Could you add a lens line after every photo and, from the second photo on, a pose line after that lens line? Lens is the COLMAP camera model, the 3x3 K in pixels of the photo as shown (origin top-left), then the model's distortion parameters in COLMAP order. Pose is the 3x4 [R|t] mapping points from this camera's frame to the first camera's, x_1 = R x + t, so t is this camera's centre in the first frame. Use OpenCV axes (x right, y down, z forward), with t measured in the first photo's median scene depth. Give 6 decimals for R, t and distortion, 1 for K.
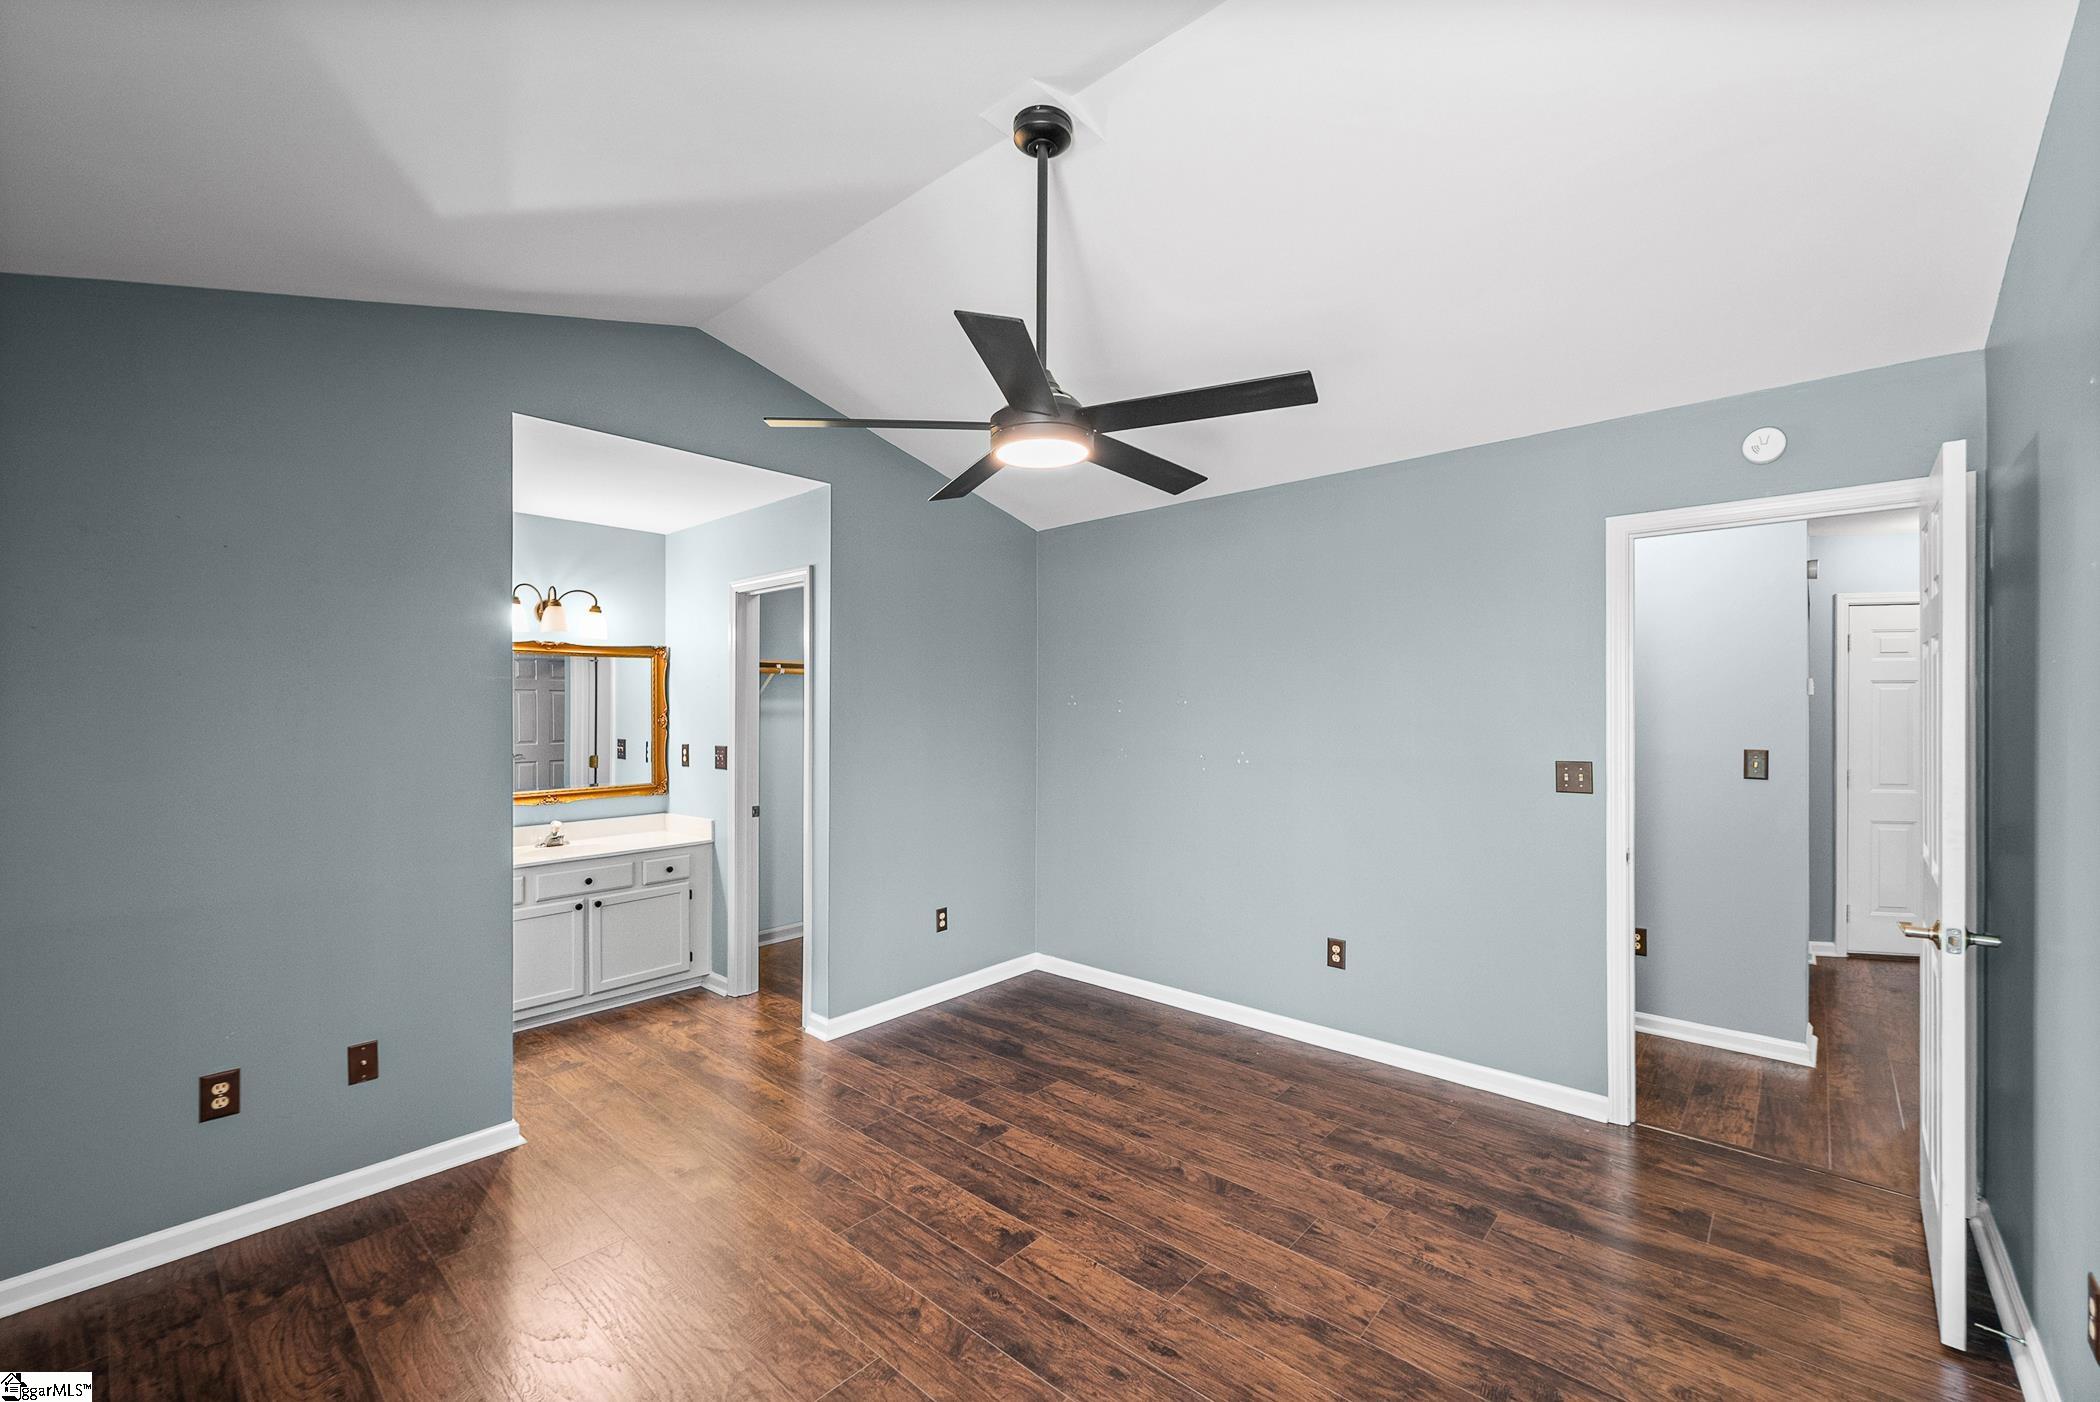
lens RADIAL K [[849.7, 0, 1048.5], [0, 849.7, 702.8], [0, 0, 1]] dist [-0.001567, -0.000038]
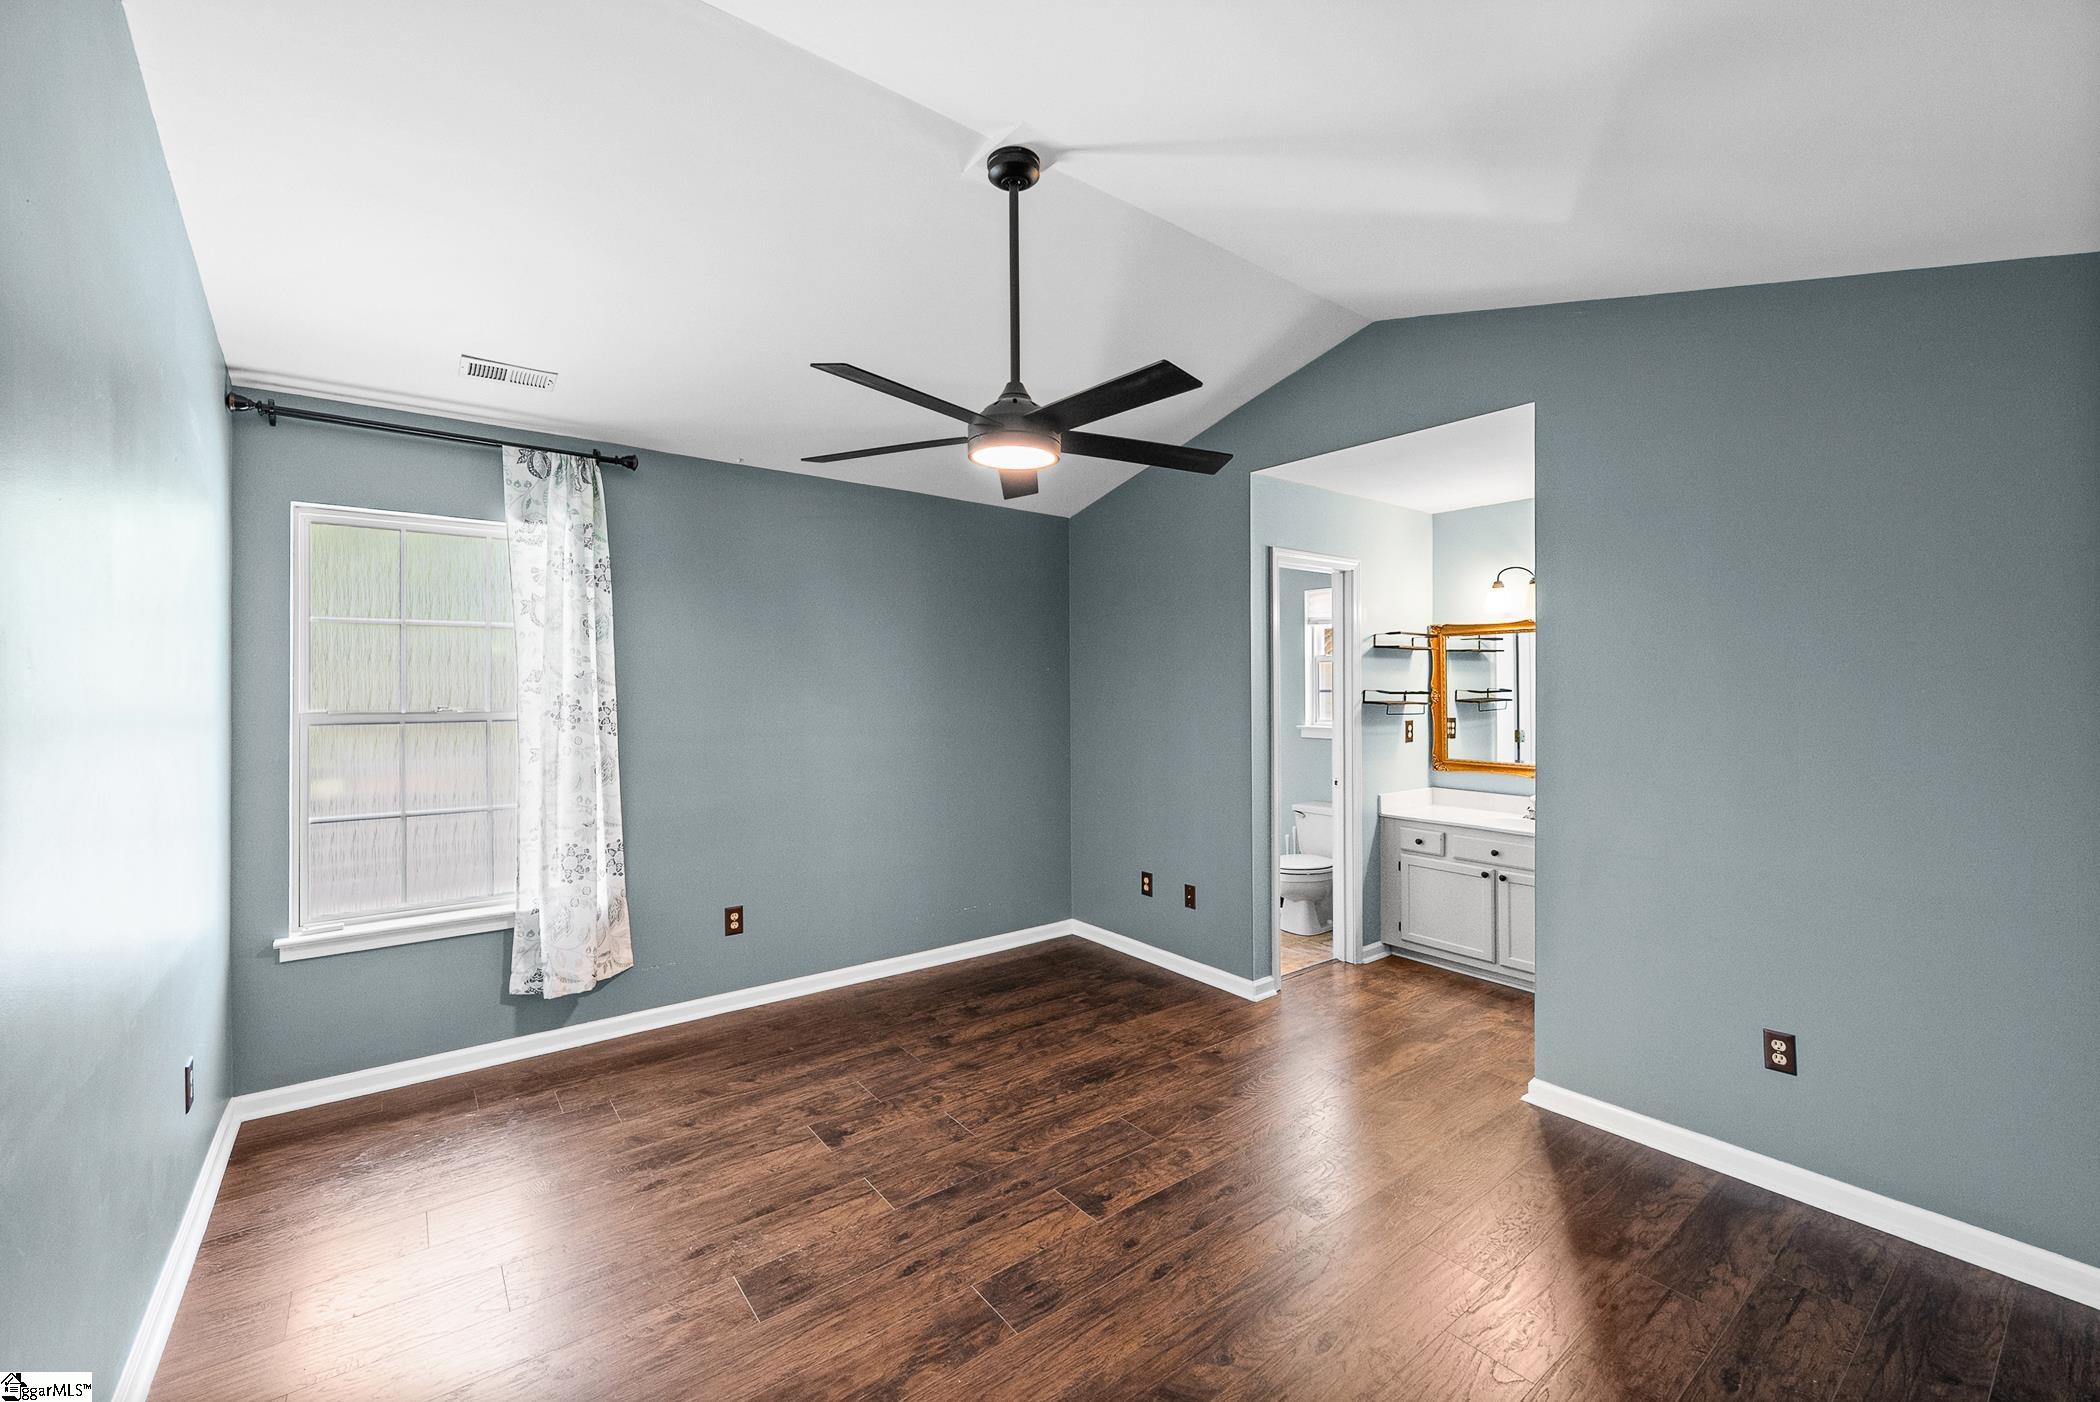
lens RADIAL K [[849.7, 0, 1043.1], [0, 849.7, 686.1], [0, 0, 1]] dist [-0.001567, -0.000038]
pose [[-0.179129, 0.005630, -0.983810, 0.621133], [0.004870, 0.999976, 0.004836, 0.001360], [0.983814, -0.003925, -0.179152, 0.716502]]
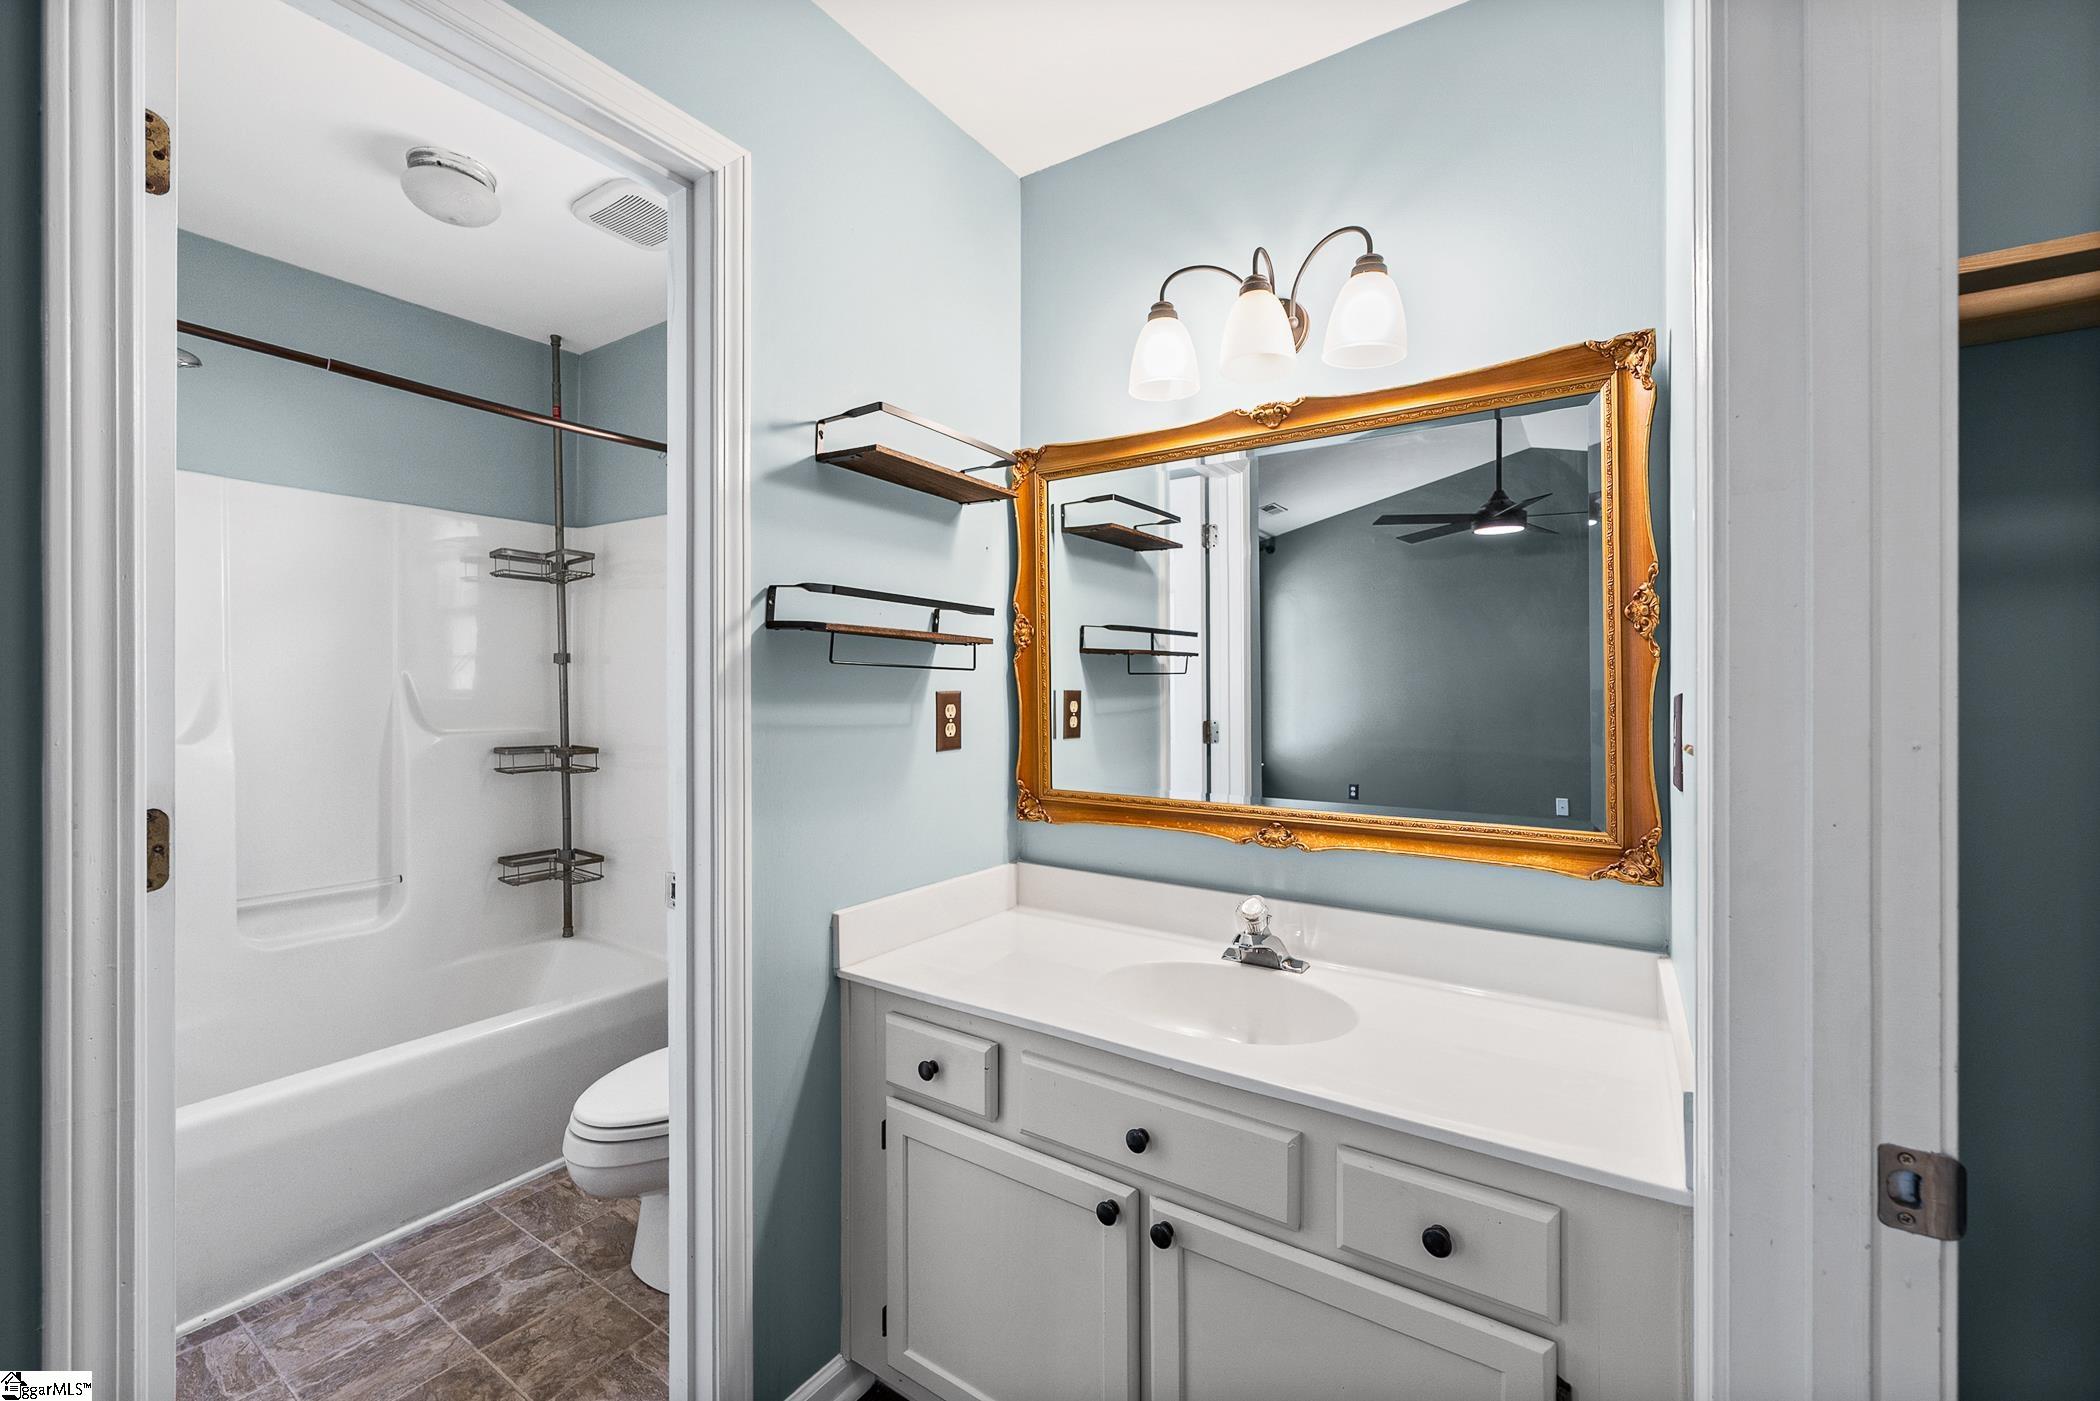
lens RADIAL K [[849.7, 0, 1051.7], [0, 849.7, 687.2], [0, 0, 1]] dist [-0.001567, -0.000038]
pose [[0.150708, 0.002156, -0.988576, -0.285439], [-0.000722, 0.999998, 0.002070, 0.060238], [0.988578, 0.000402, 0.150709, 1.023746]]
